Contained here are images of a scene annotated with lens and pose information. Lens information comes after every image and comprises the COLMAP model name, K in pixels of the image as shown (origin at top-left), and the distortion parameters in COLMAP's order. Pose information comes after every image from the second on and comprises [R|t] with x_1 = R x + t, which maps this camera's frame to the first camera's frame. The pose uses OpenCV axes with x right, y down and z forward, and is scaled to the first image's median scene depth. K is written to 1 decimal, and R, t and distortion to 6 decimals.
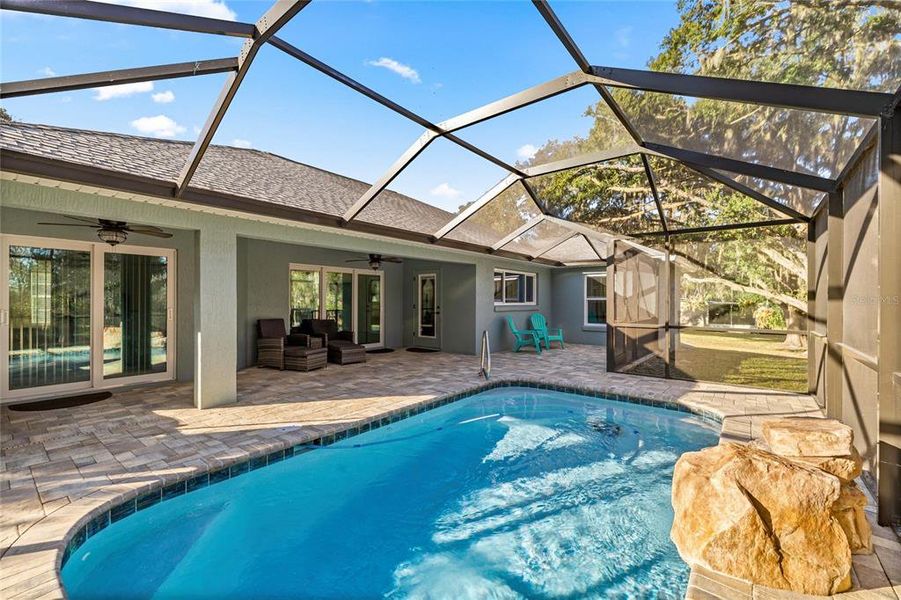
lens RADIAL K [[378.9, 0, 450.5], [0, 378.9, 300.0], [0, 0, 1]] dist [0.001007, 0.000255]
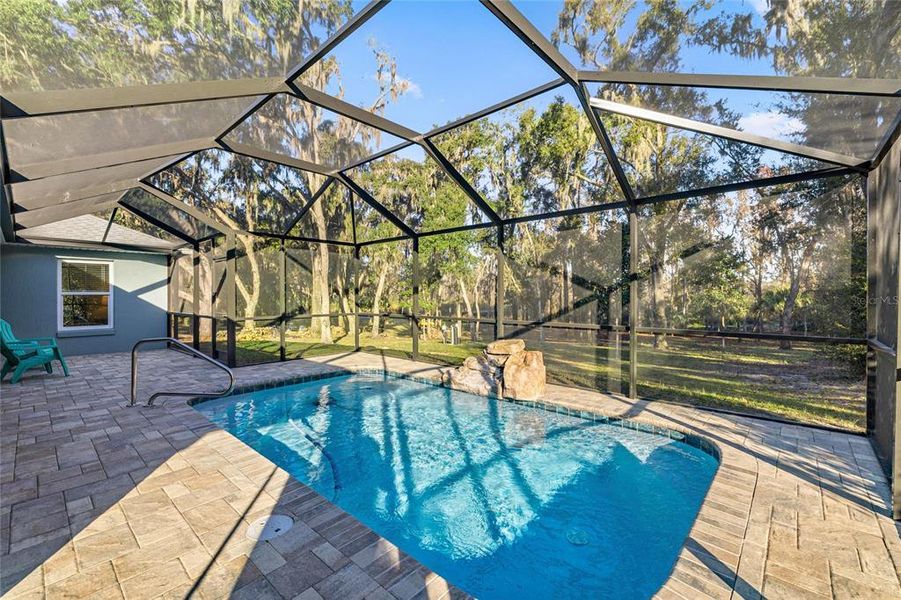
lens RADIAL K [[383.0, 0, 446.2], [0, 383.0, 298.4], [0, 0, 1]] dist [0.001643, 0.000145]
pose [[0.047180, -0.011669, 0.998818, -0.781035], [0.000205, 0.999932, 0.011672, -0.003728], [-0.998886, -0.000346, 0.047180, 0.572435]]
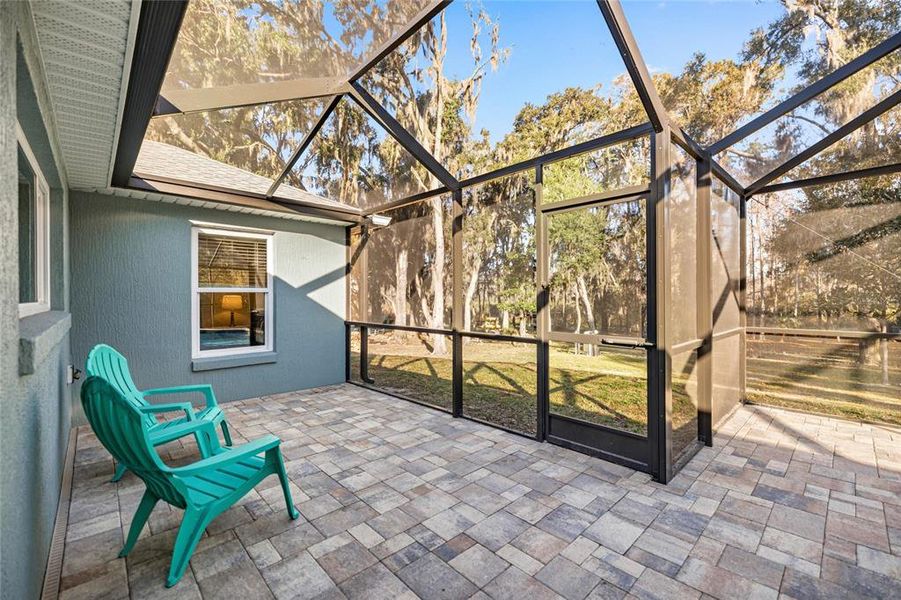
lens RADIAL K [[378.9, 0, 450.5], [0, 378.9, 300.0], [0, 0, 1]] dist [0.001007, 0.000255]
pose [[0.124995, -0.014119, 0.992057, 0.015988], [0.002889, 0.999900, 0.013866, 0.007292], [-0.992153, 0.001133, 0.125023, 1.651212]]
